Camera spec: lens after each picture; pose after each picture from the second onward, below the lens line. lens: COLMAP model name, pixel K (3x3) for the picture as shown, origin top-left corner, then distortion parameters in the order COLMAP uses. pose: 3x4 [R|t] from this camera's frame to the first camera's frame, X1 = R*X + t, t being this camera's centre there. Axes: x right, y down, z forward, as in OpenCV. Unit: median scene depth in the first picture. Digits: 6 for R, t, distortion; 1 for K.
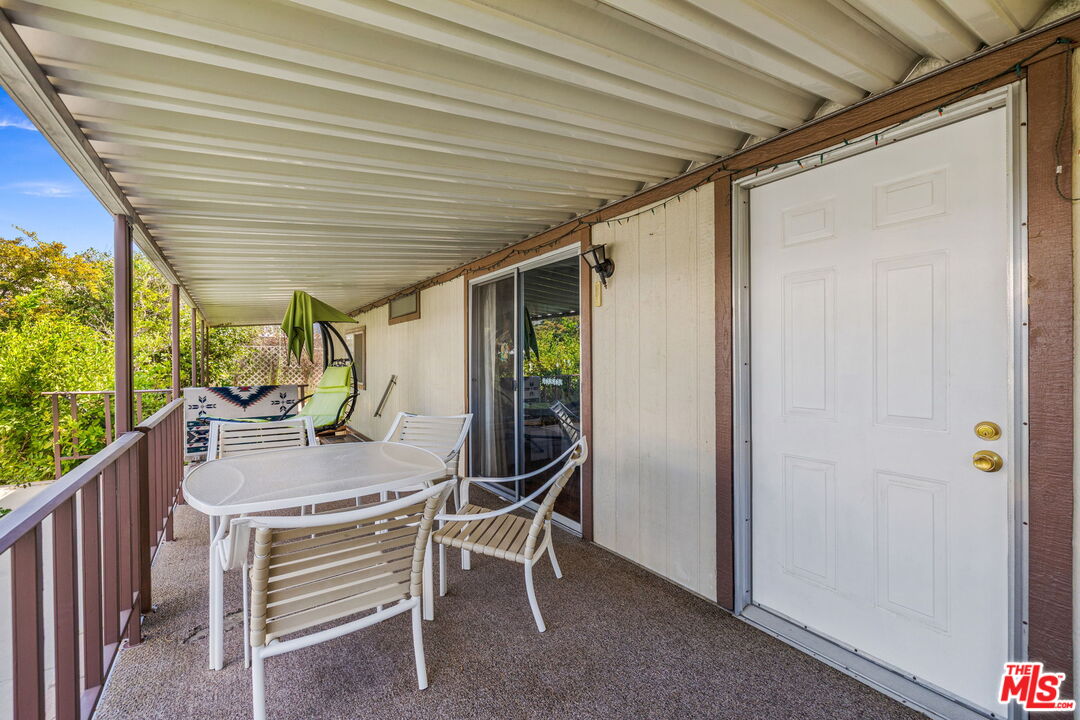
lens RADIAL K [[457.4, 0, 537.9], [0, 457.4, 360.2], [0, 0, 1]] dist [-0.001000, -0.000386]
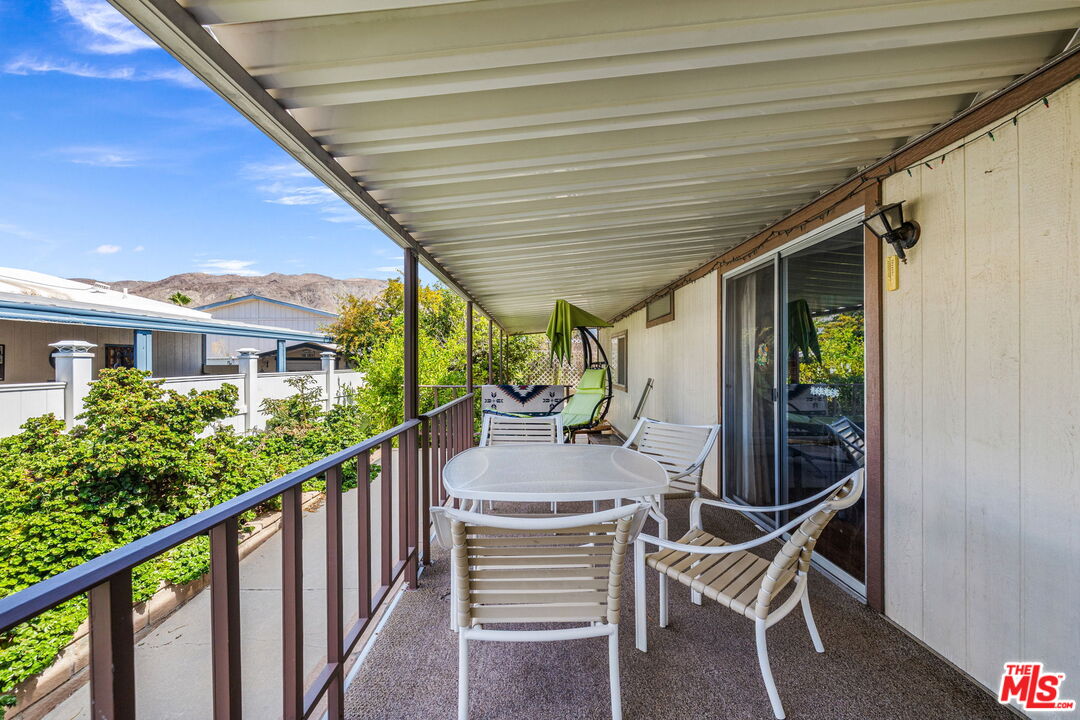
lens RADIAL K [[457.4, 0, 538.3], [0, 457.4, 361.9], [0, 0, 1]] dist [-0.001000, -0.000386]
pose [[0.833649, 0.003450, -0.552285, 0.063018], [-0.005307, 0.999984, -0.001763, -0.000500], [0.552270, 0.004401, 0.833654, 0.091231]]
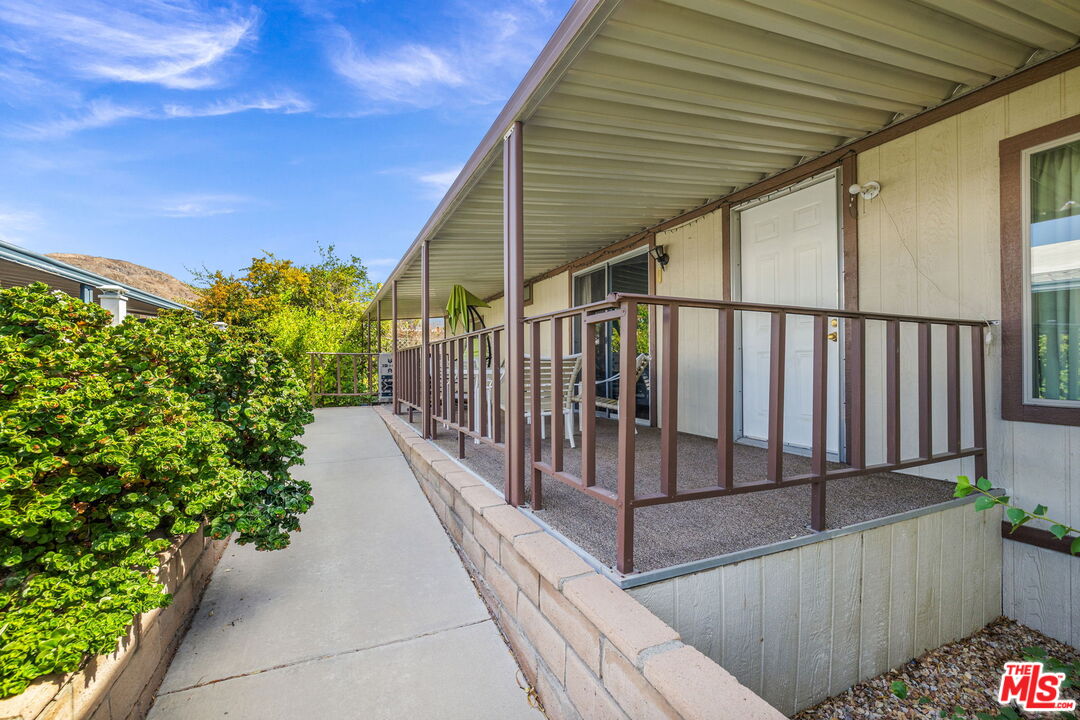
lens RADIAL K [[457.4, 0, 540.9], [0, 457.4, 364.5], [0, 0, 1]] dist [-0.001000, -0.000386]
pose [[0.987970, -0.001634, -0.154635, -0.036022], [0.001299, 0.999997, -0.002267, 0.177903], [0.154638, 0.002039, 0.987969, -0.685477]]
